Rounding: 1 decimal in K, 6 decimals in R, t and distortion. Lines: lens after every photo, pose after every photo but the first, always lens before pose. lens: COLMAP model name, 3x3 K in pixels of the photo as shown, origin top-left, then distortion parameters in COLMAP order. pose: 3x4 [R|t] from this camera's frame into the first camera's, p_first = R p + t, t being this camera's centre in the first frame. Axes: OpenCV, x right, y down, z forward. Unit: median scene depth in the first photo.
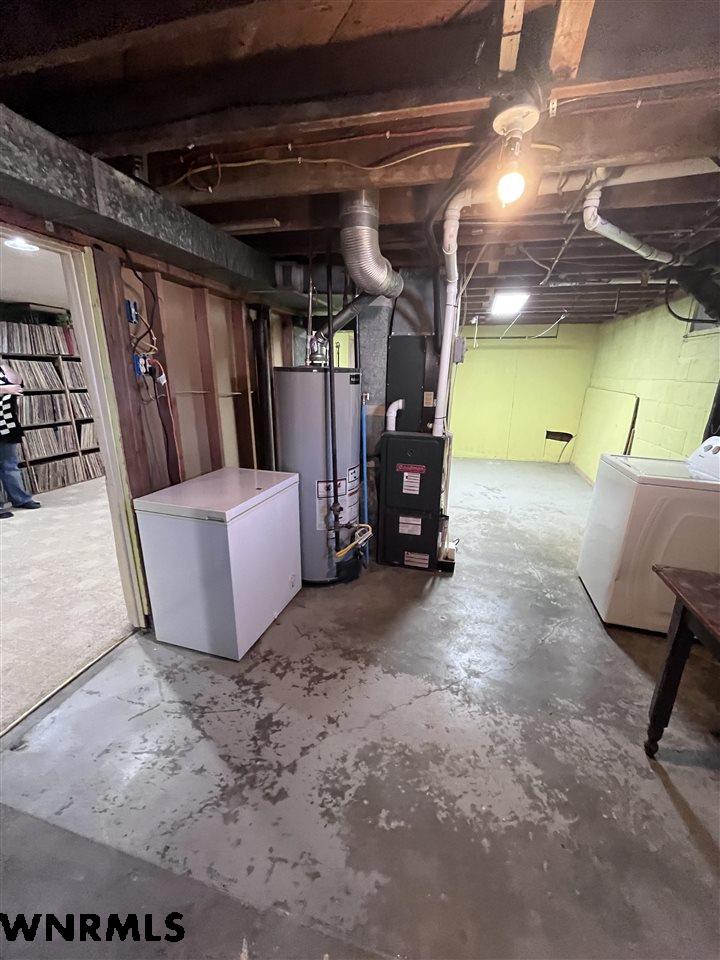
lens RADIAL K [[386.7, 0, 367.0], [0, 386.7, 484.1], [0, 0, 1]] dist [-0.001950, -0.000001]
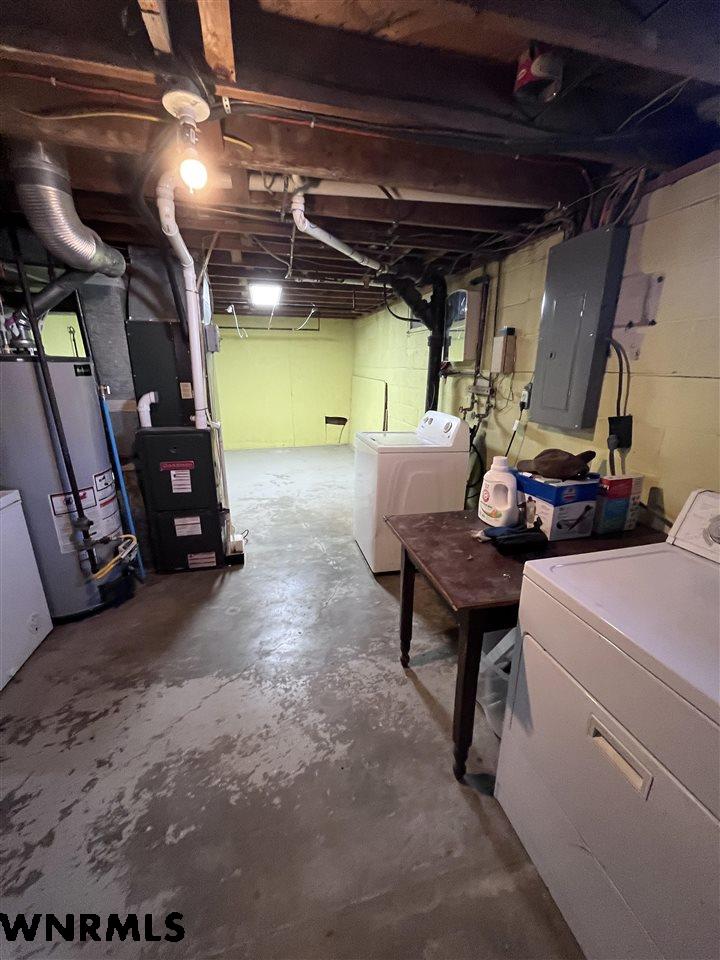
lens RADIAL K [[386.7, 0, 365.3], [0, 386.7, 483.4], [0, 0, 1]] dist [-0.001950, -0.000001]
pose [[0.871311, -0.151027, 0.466913, 0.083007], [0.142363, 0.988339, 0.054022, 0.019538], [-0.469627, 0.019401, 0.882652, -0.041722]]
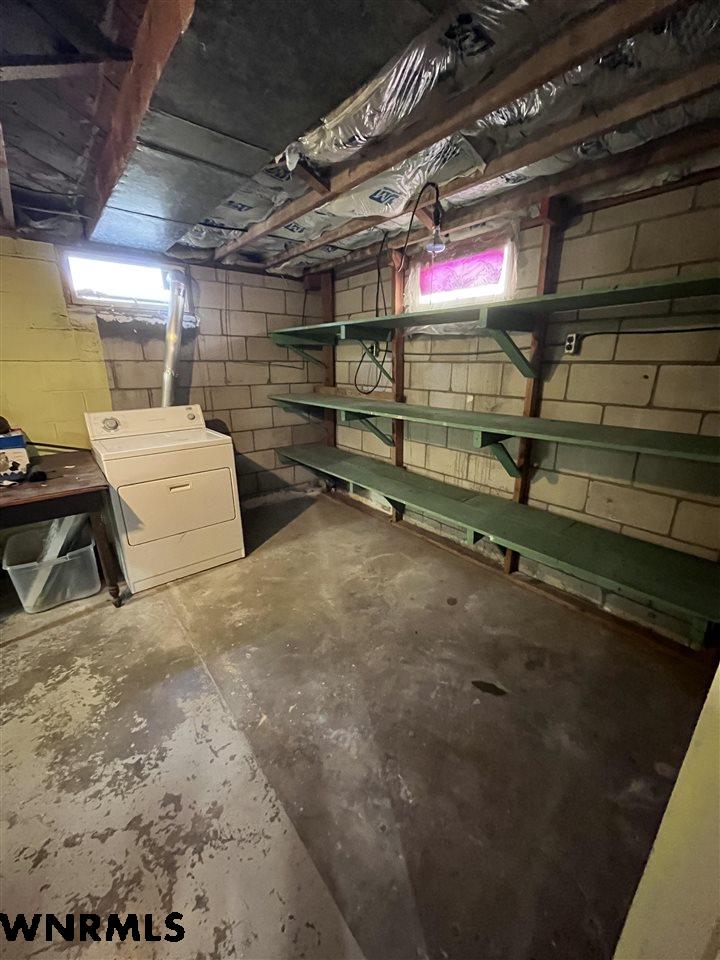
lens RADIAL K [[386.7, 0, 362.2], [0, 386.7, 480.7], [0, 0, 1]] dist [-0.001950, -0.000001]
pose [[-0.805326, -0.189277, 0.561804, -0.586981], [0.149288, 0.852373, 0.501171, -0.155216], [-0.573727, 0.487477, -0.658182, 0.578366]]
